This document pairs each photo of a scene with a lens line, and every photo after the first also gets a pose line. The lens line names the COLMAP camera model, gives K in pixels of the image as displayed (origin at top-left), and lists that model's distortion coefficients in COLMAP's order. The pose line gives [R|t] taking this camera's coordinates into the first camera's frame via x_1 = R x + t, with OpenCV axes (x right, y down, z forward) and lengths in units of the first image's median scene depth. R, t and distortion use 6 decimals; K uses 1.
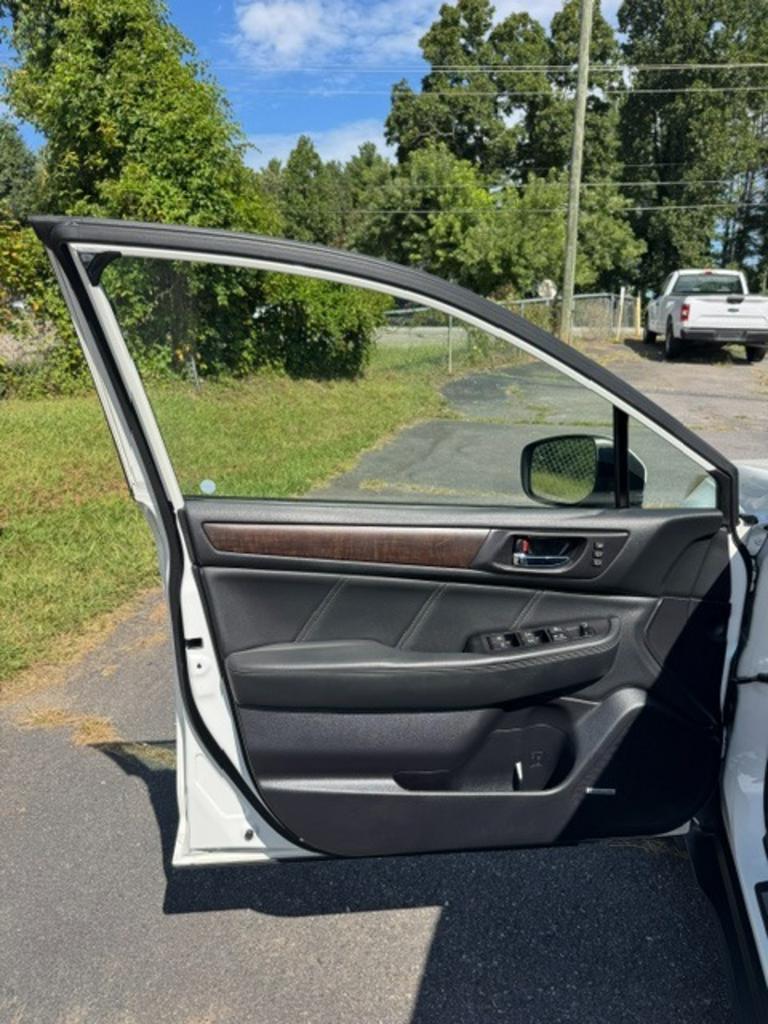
lens RADIAL K [[735.8, 0, 382.7], [0, 735.8, 517.2], [0, 0, 1]] dist [0.036554, -0.033973]
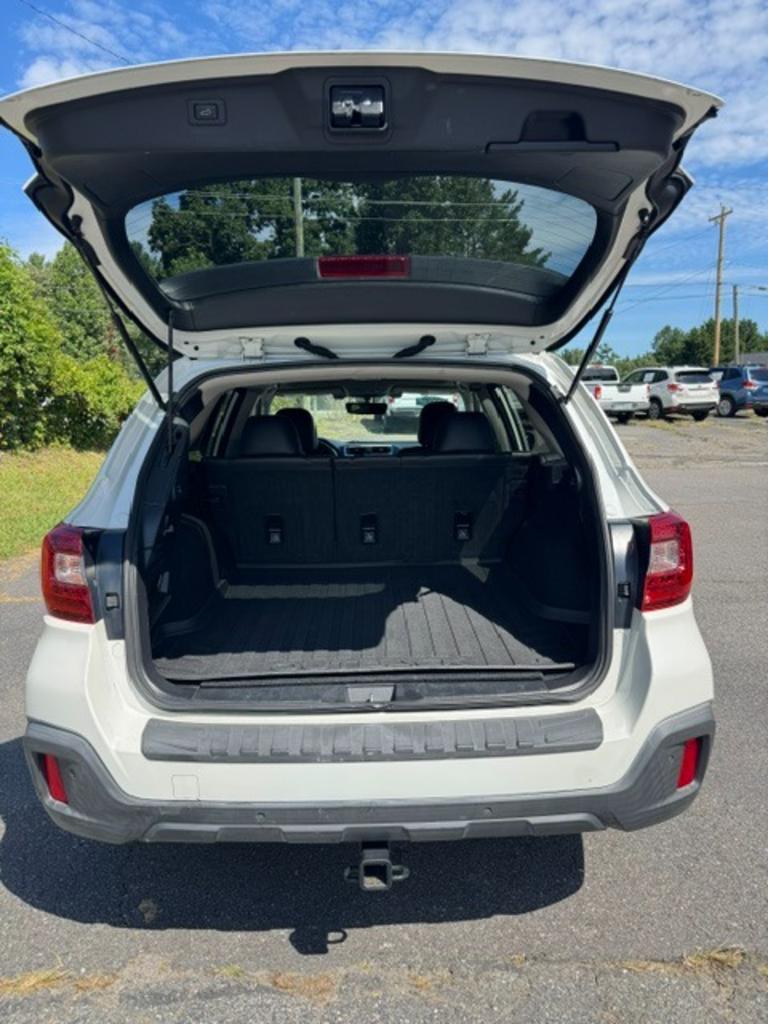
lens RADIAL K [[735.8, 0, 383.8], [0, 735.8, 515.7], [0, 0, 1]] dist [0.036554, -0.033973]
pose [[0.958645, -0.069705, 0.275938, 0.007456], [0.100167, 0.990146, -0.097870, 0.029173], [-0.266396, 0.121462, 0.956180, -0.102396]]
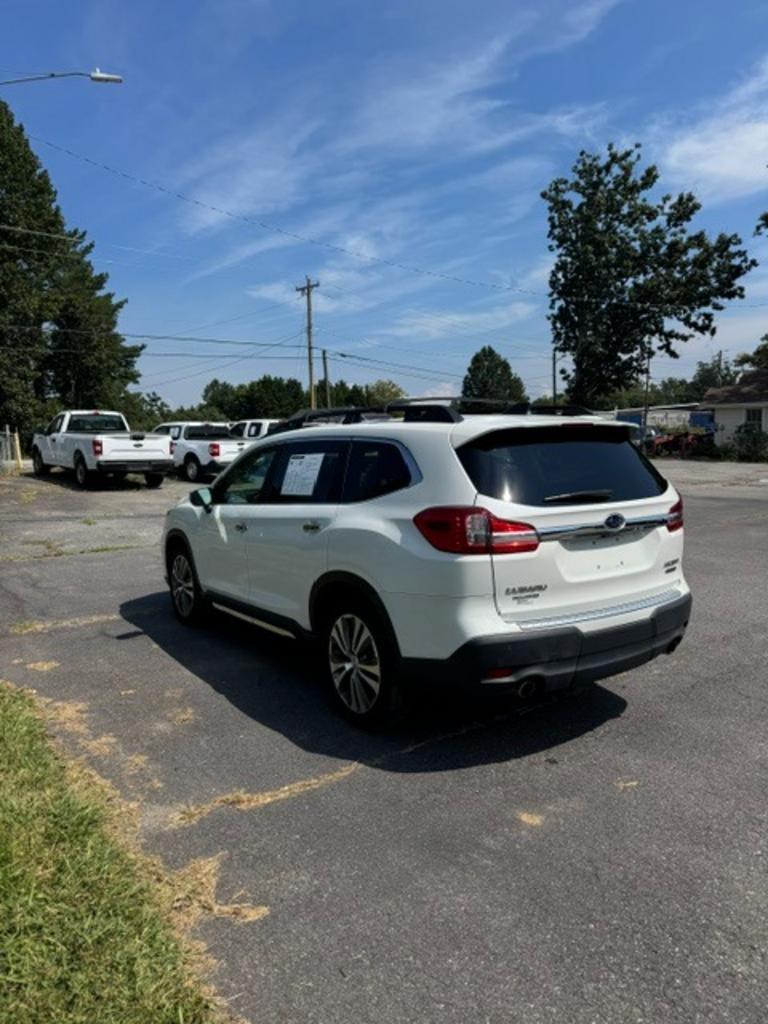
lens RADIAL K [[735.8, 0, 383.7], [0, 735.8, 517.5], [0, 0, 1]] dist [0.036554, -0.033973]
pose [[0.628240, -0.098265, 0.771789, -0.092145], [0.223615, 0.972942, -0.058147, -0.003424], [-0.745192, 0.209114, 0.633214, -0.012011]]
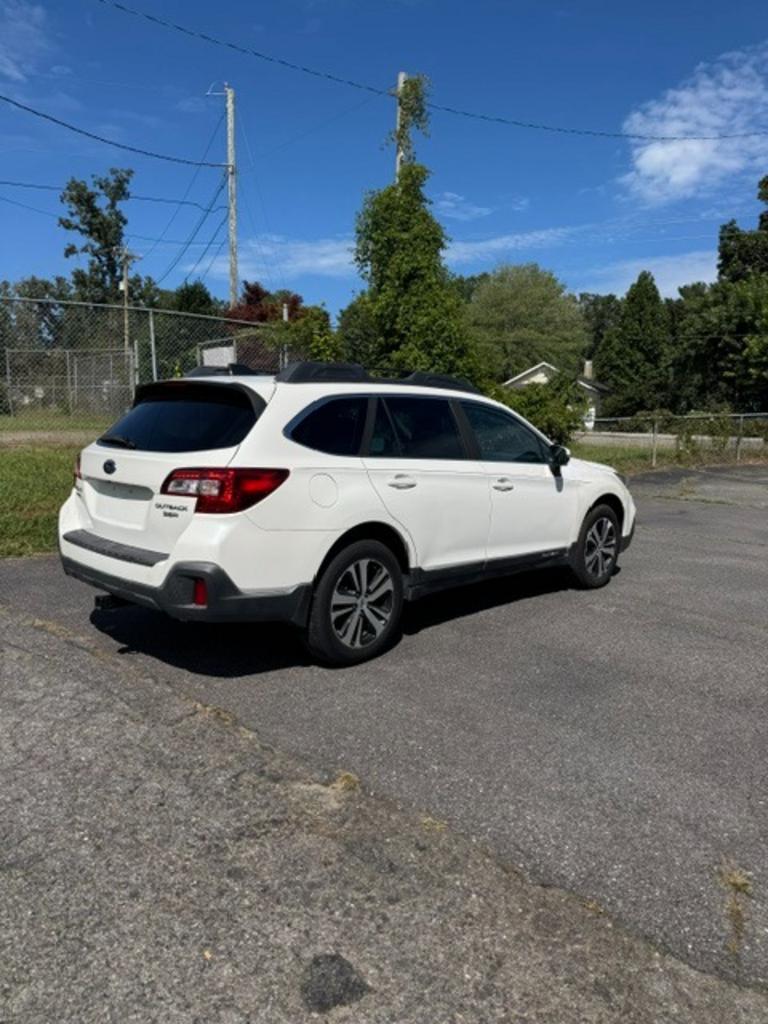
lens RADIAL K [[735.8, 0, 380.5], [0, 735.8, 519.7], [0, 0, 1]] dist [0.036554, -0.033973]
pose [[0.884787, 0.081735, -0.458773, 0.107217], [-0.145681, 0.983668, -0.105709, 0.040529], [0.442640, 0.160364, 0.882243, -0.135361]]
